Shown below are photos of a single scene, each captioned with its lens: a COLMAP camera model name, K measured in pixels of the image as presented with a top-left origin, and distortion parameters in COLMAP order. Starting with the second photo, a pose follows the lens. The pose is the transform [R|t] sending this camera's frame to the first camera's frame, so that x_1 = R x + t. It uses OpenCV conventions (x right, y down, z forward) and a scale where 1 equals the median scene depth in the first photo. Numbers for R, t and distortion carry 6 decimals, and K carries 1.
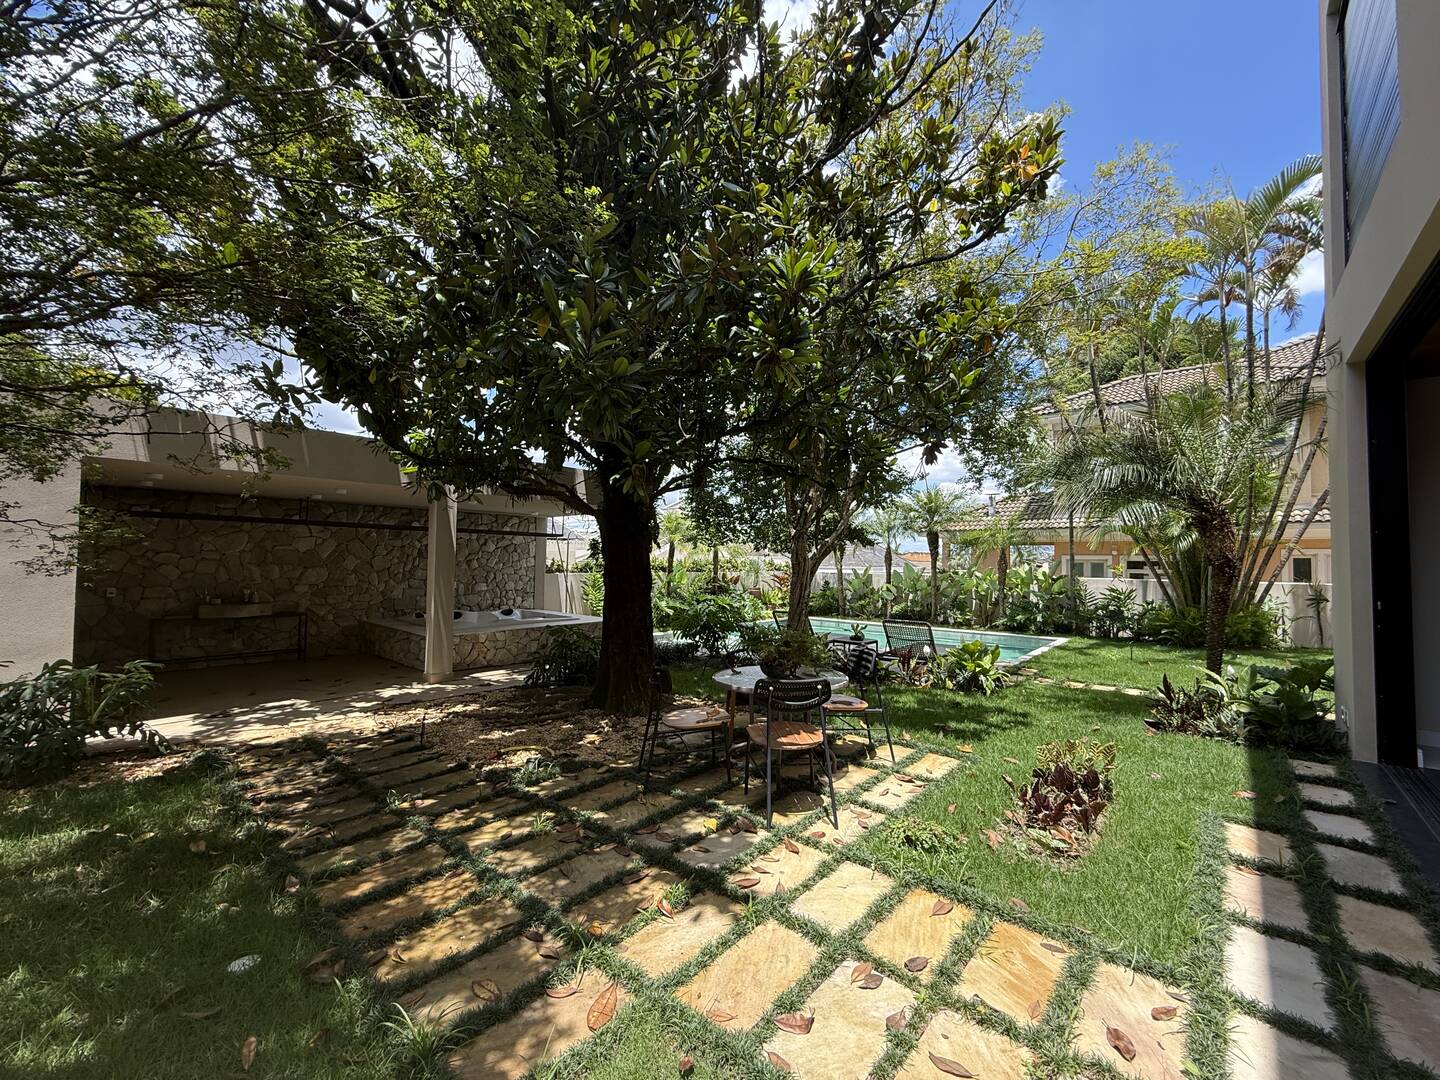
lens RADIAL K [[573.9, 0, 719.8], [0, 573.9, 545.0], [0, 0, 1]] dist [-0.002532, 0.000368]
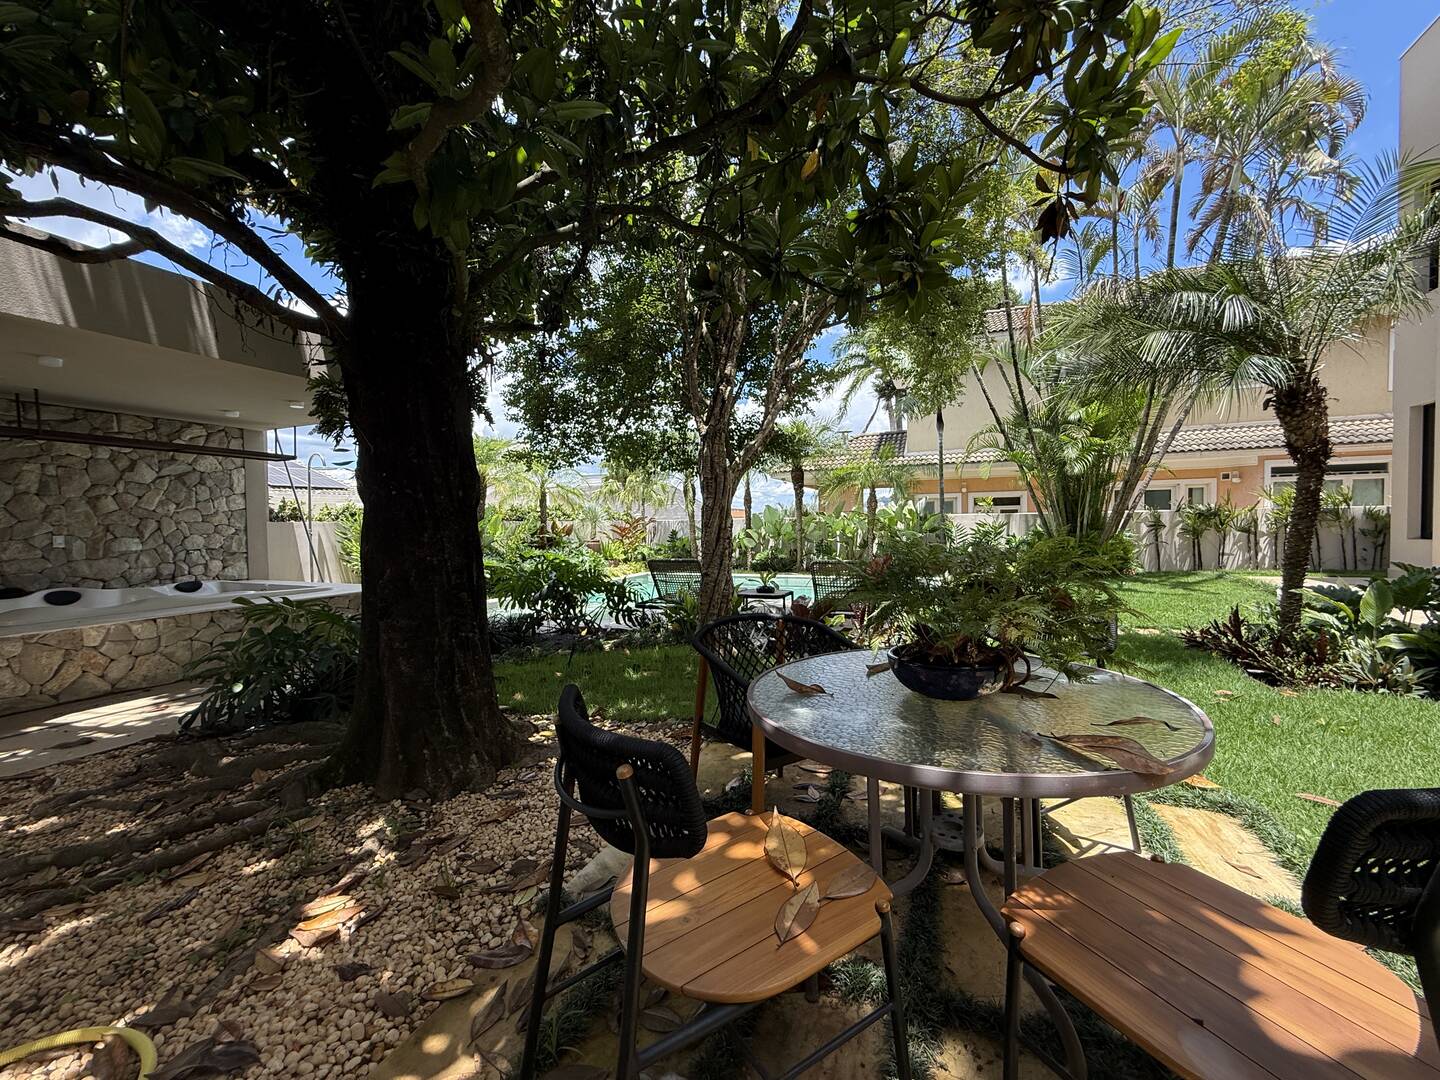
lens RADIAL K [[573.9, 0, 718.9], [0, 573.9, 538.7], [0, 0, 1]] dist [-0.002532, 0.000368]
pose [[0.945495, -0.036239, 0.323613, -0.048219], [0.018429, 0.998150, 0.057931, 0.044829], [-0.325114, -0.048810, 0.944415, 0.278167]]
